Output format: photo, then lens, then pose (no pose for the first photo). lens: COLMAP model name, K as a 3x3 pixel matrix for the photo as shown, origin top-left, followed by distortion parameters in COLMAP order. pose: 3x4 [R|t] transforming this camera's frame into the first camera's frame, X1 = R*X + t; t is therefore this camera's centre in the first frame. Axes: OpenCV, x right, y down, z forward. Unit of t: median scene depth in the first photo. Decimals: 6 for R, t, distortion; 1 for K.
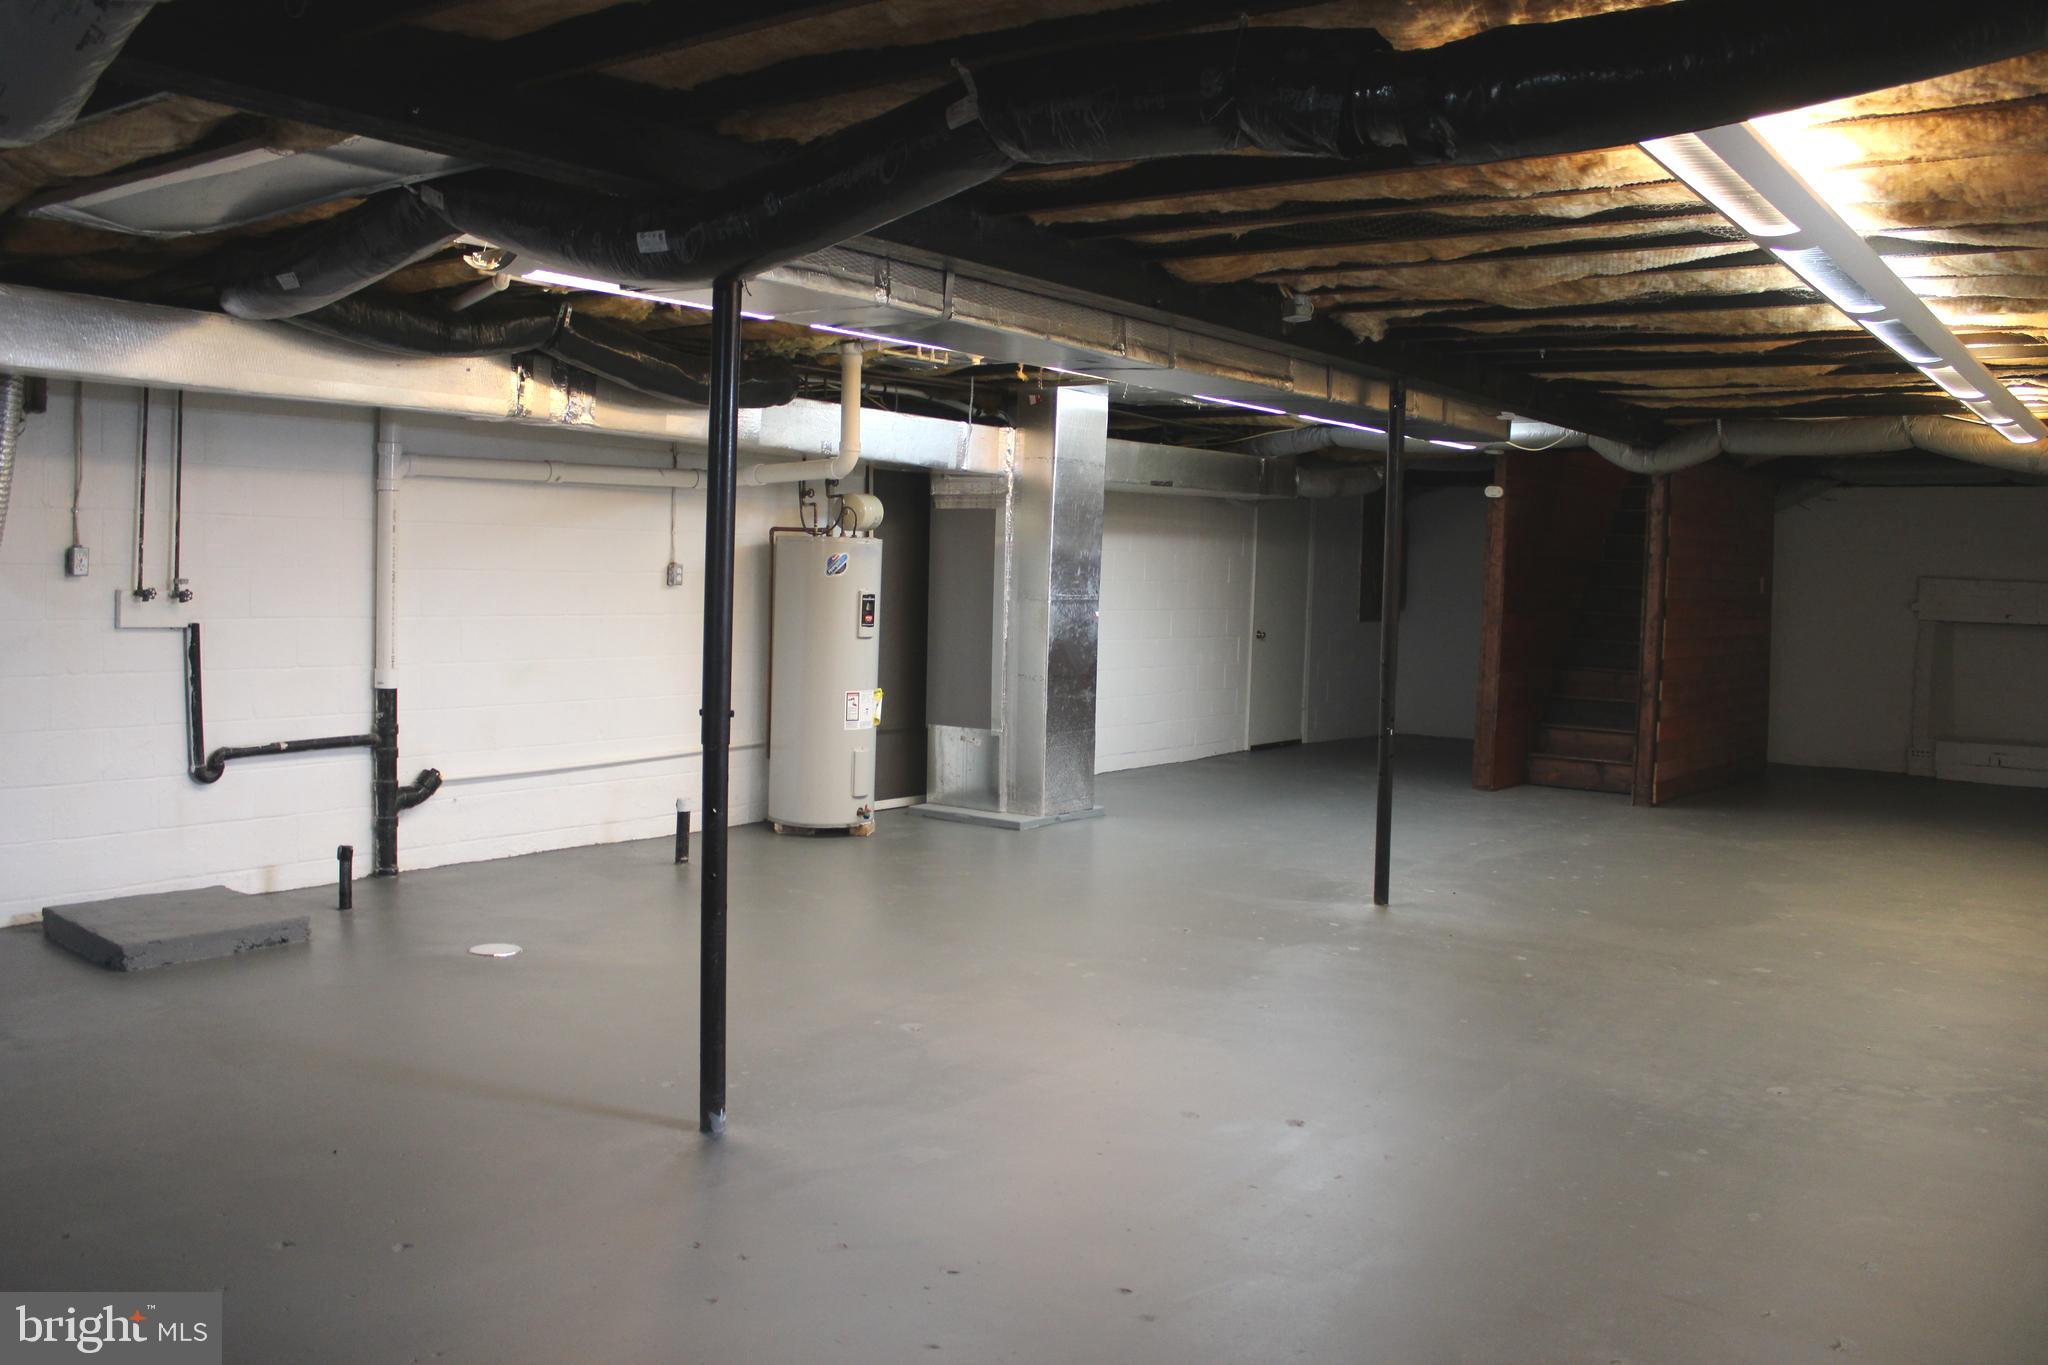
lens RADIAL K [[1702.6, 0, 1025.1], [0, 1702.6, 675.6], [0, 0, 1]] dist [-0.145926, 0.093146]
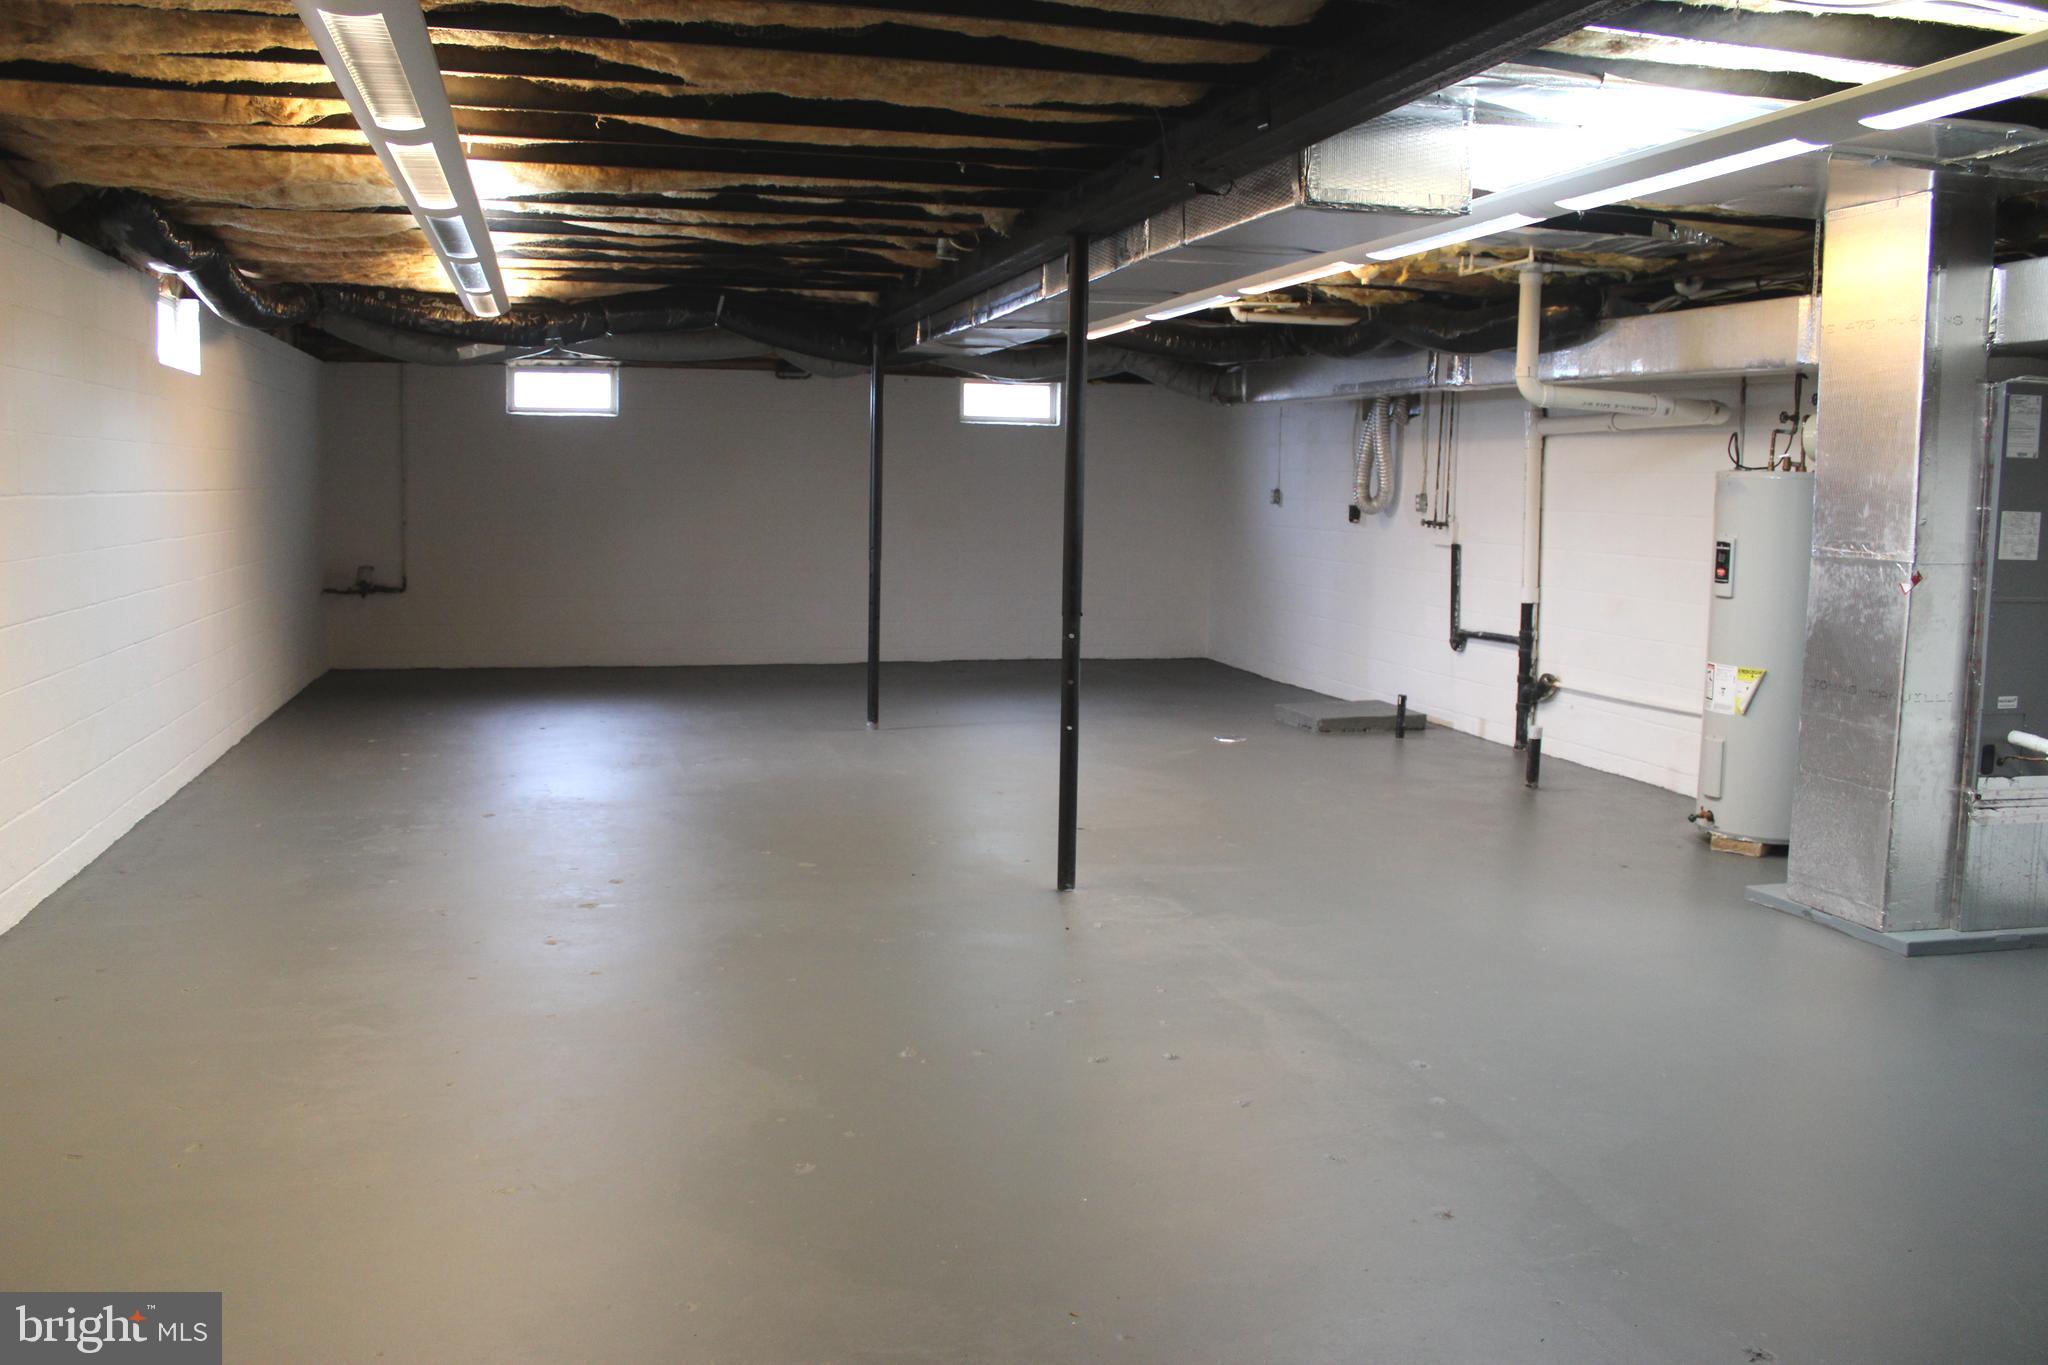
lens RADIAL K [[1702.6, 0, 1022.1], [0, 1702.6, 684.2], [0, 0, 1]] dist [-0.145926, 0.093146]
pose [[-0.620376, 0.045791, -0.782967, 0.869991], [-0.096381, 0.986277, 0.134048, -0.066259], [0.778360, 0.158624, -0.607449, 1.486144]]
